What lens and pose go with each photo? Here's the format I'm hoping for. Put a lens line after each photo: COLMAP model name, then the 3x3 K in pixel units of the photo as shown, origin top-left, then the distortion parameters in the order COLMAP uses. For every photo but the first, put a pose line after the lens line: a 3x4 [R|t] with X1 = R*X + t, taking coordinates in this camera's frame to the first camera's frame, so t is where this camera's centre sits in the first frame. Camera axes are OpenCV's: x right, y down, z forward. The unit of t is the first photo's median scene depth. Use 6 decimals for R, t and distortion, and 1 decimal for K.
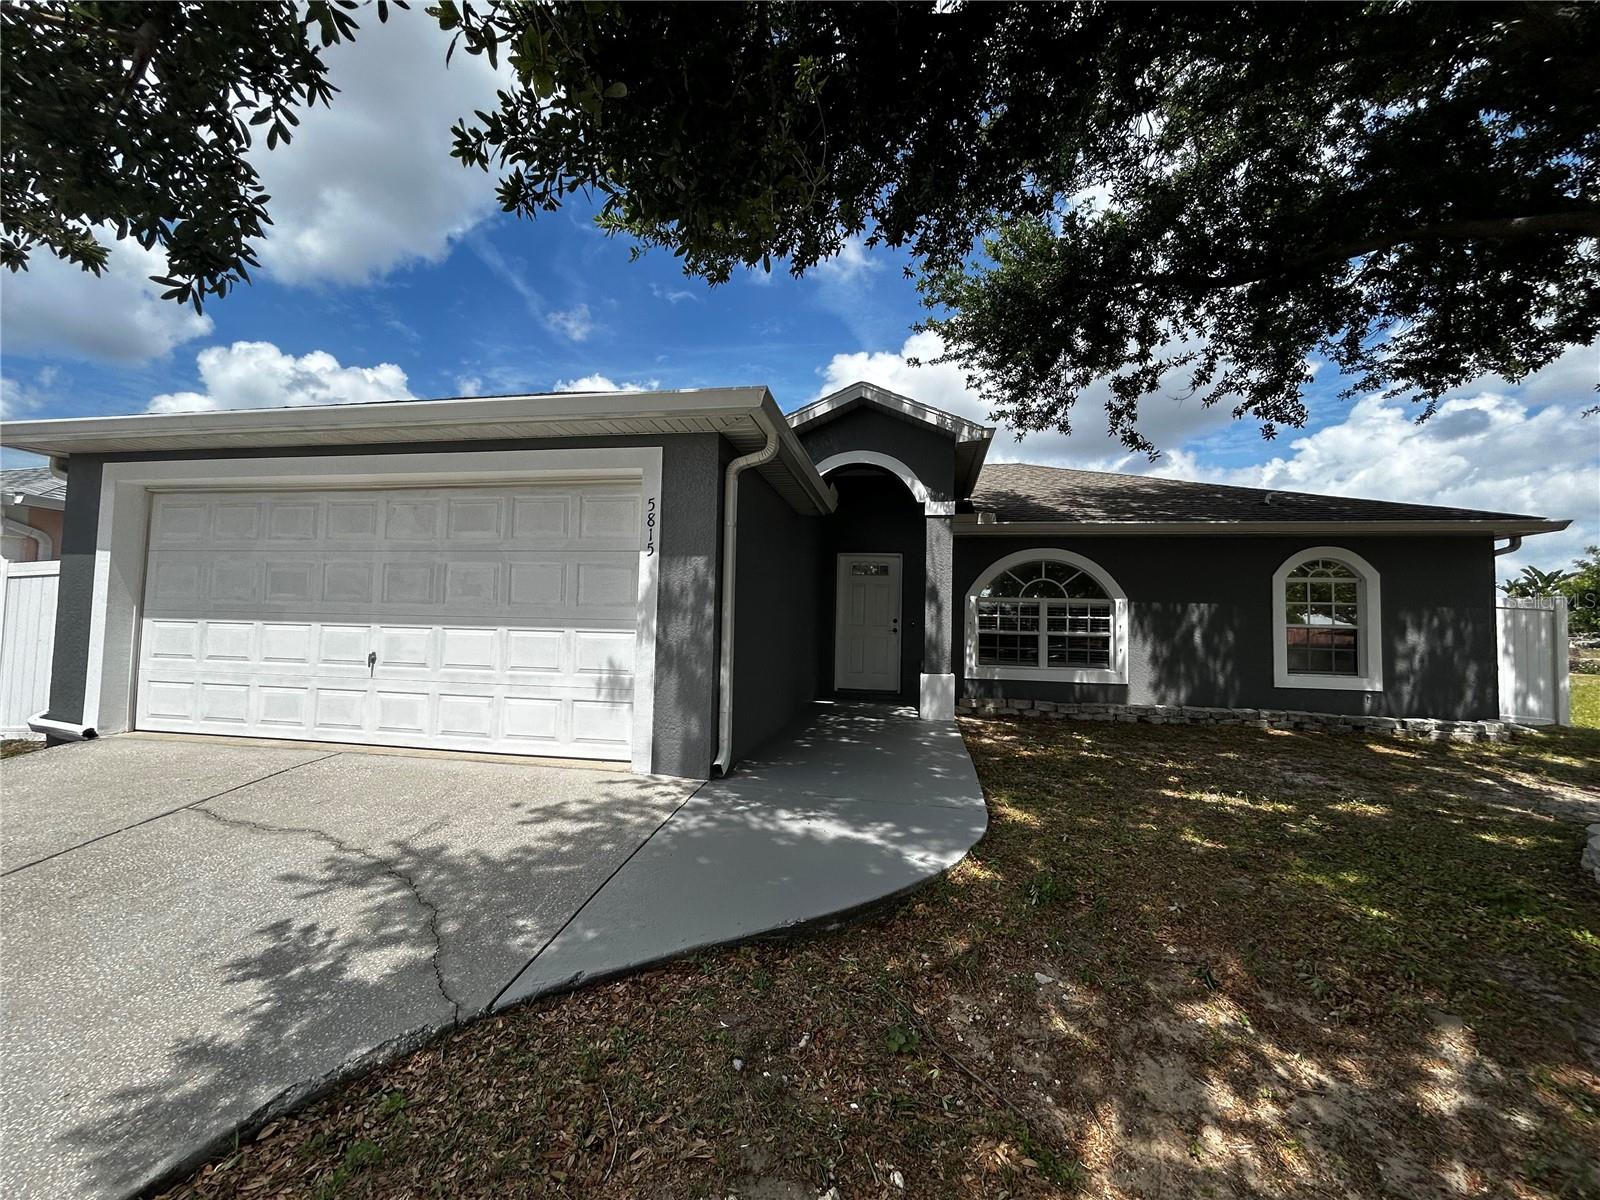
lens RADIAL K [[649.9, 0, 799.3], [0, 649.9, 597.8], [0, 0, 1]] dist [0.000795, 0.000831]
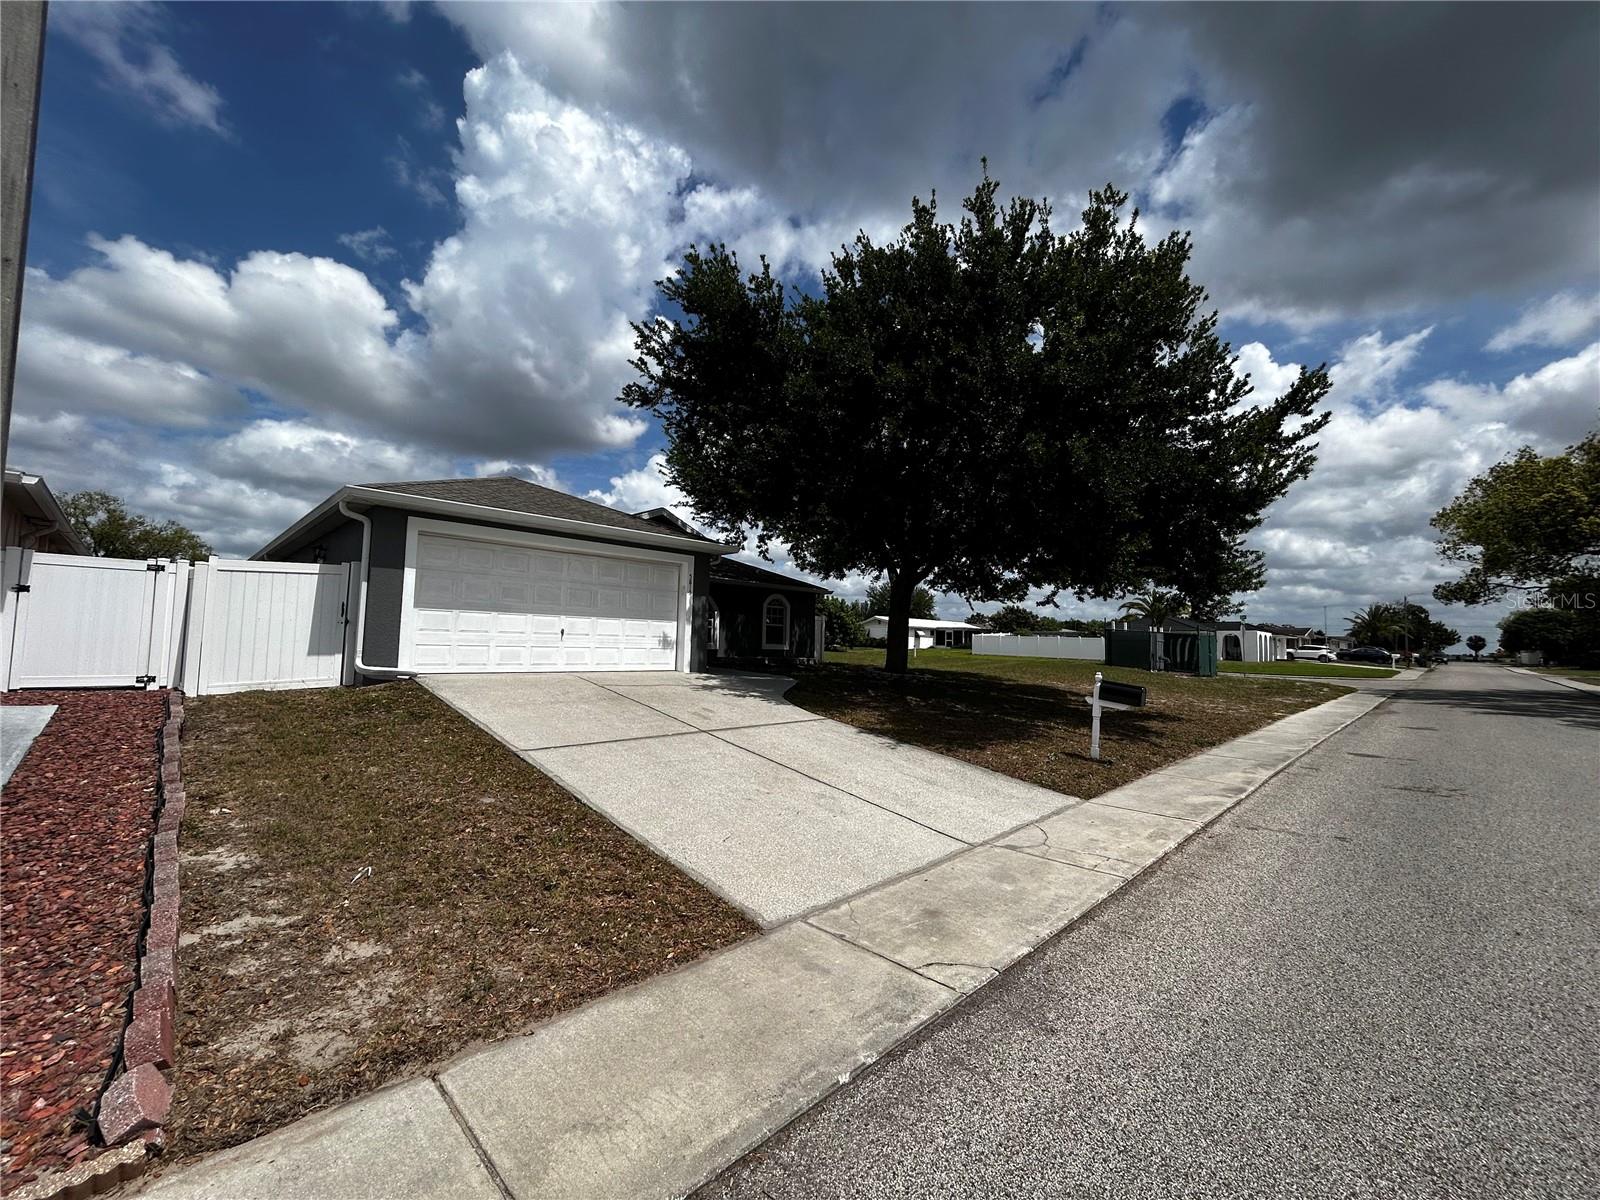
lens RADIAL K [[649.9, 0, 799.3], [0, 649.9, 597.8], [0, 0, 1]] dist [0.000795, 0.000831]
pose [[0.569865, 0.050815, 0.820165, -1.859542], [-0.053106, 0.998277, -0.024951, -0.006354], [-0.820020, -0.029337, 0.571582, -0.809476]]
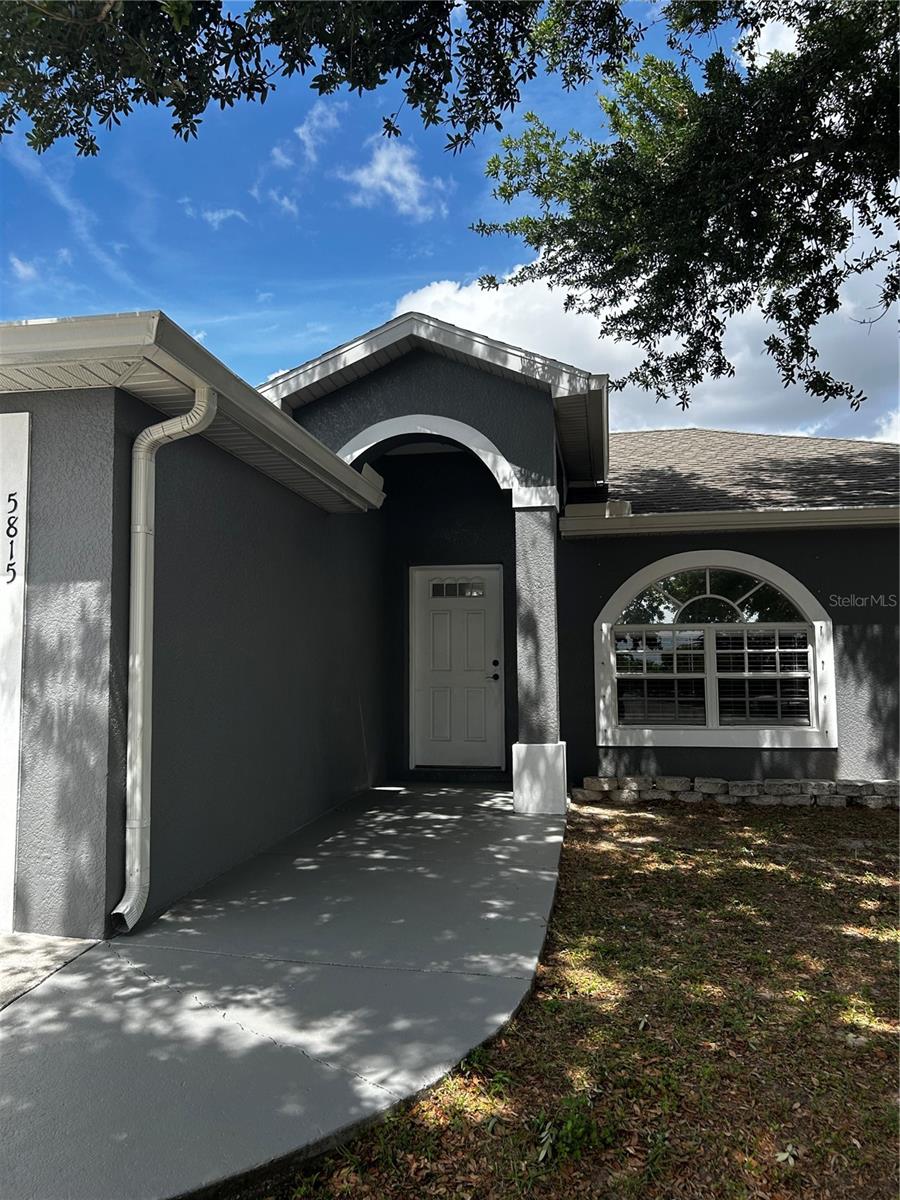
lens RADIAL K [[907.1, 0, 452.1], [0, 907.1, 603.9], [0, 0, 1]] dist [0.042293, -0.052421]
pose [[0.999449, -0.030574, 0.012948, 0.154510], [0.030883, 0.999226, -0.024382, -0.008560], [-0.012193, 0.024769, 0.999619, 0.088277]]
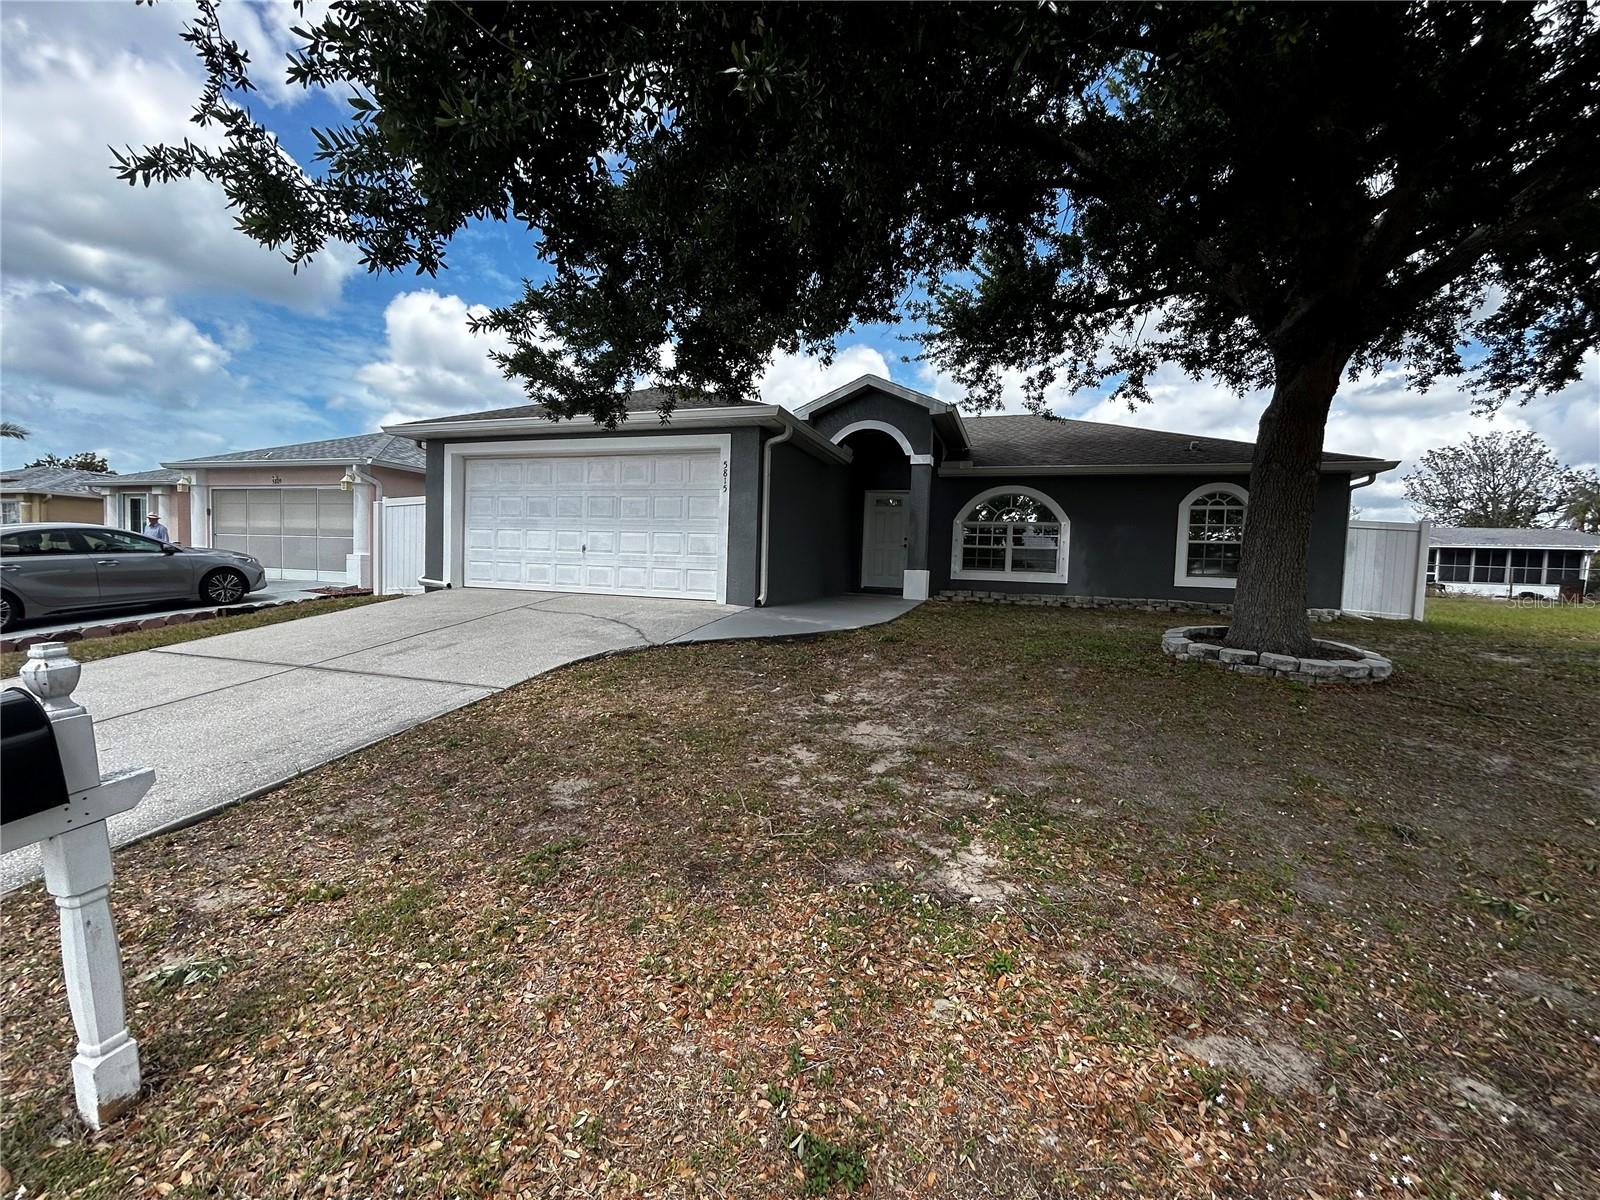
lens RADIAL K [[649.9, 0, 799.3], [0, 649.9, 597.8], [0, 0, 1]] dist [0.000795, 0.000831]
pose [[0.988182, 0.019058, -0.152096, 0.233485], [-0.004529, 0.995438, 0.095306, 0.051100], [0.153218, -0.093491, 0.983760, -0.723618]]
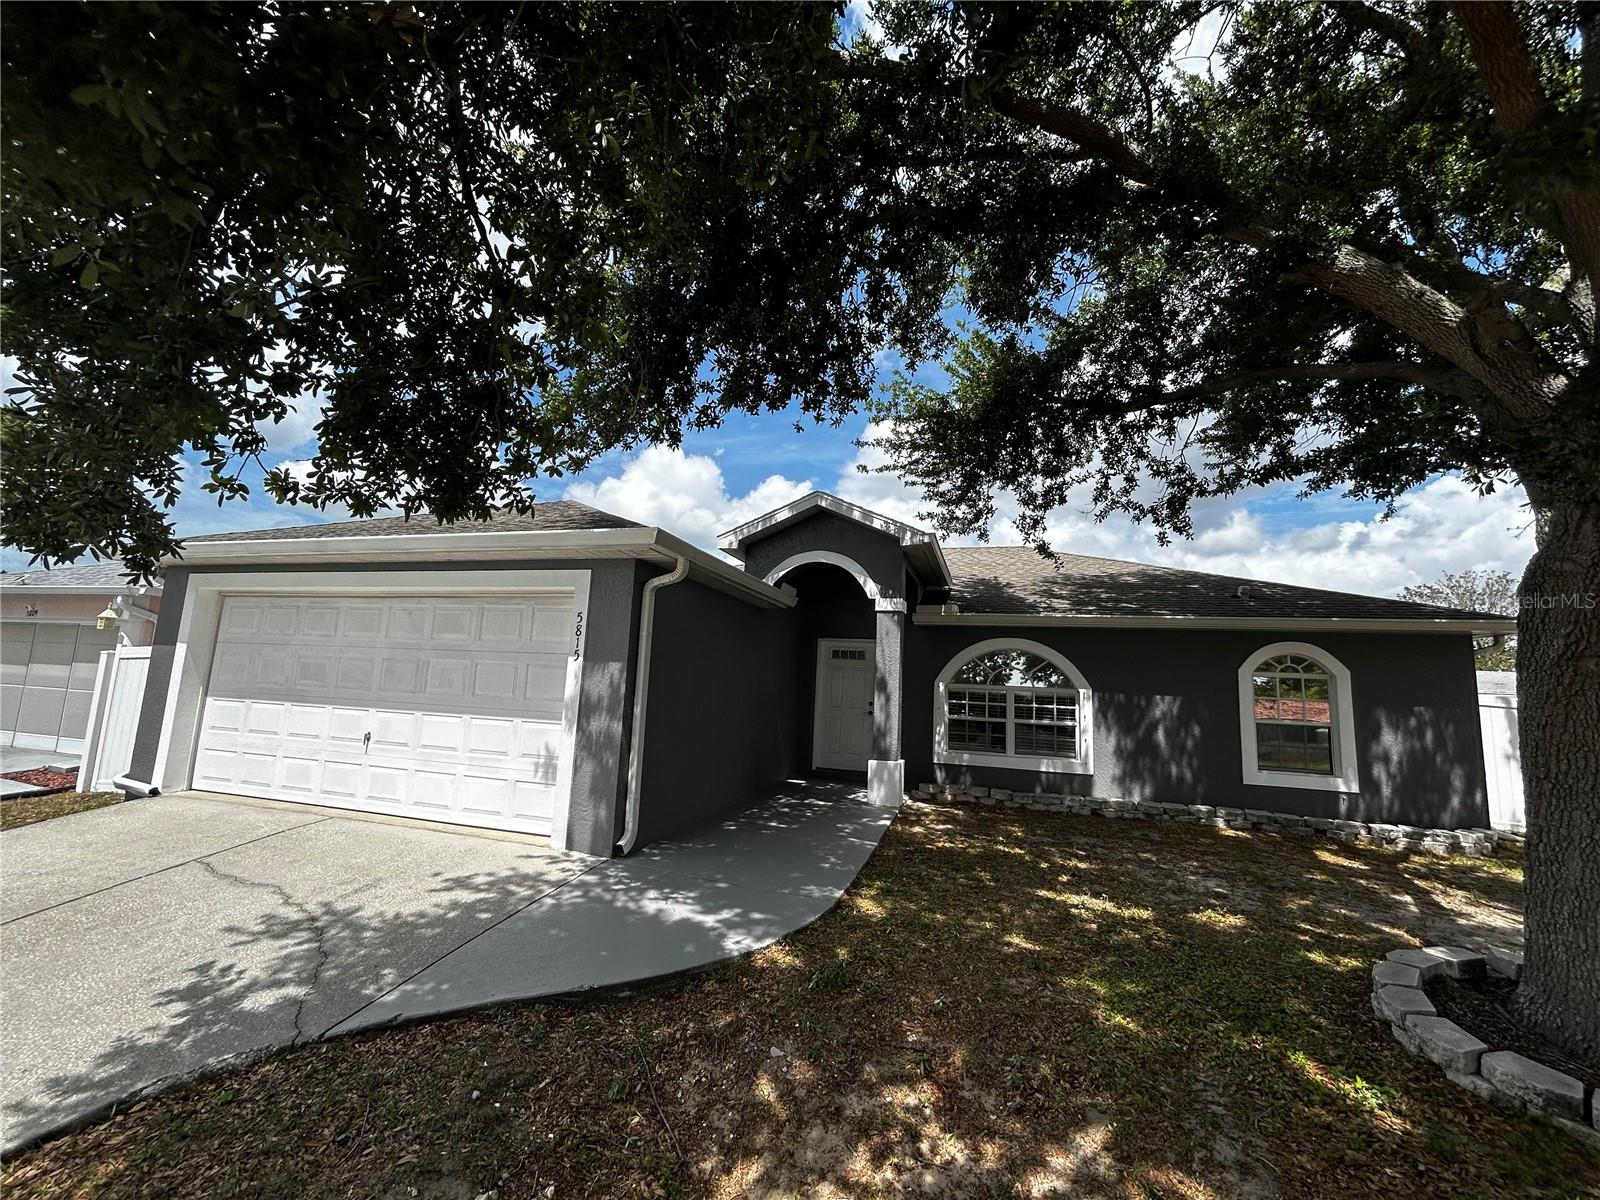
lens RADIAL K [[651.5, 0, 799.9], [0, 651.5, 595.7], [0, 0, 1]] dist [-0.001654, 0.000722]
pose [[0.993577, 0.006477, -0.112969, 0.256980], [-0.017086, 0.995502, -0.093190, -0.065386], [0.111857, 0.094522, 0.989219, -0.120083]]
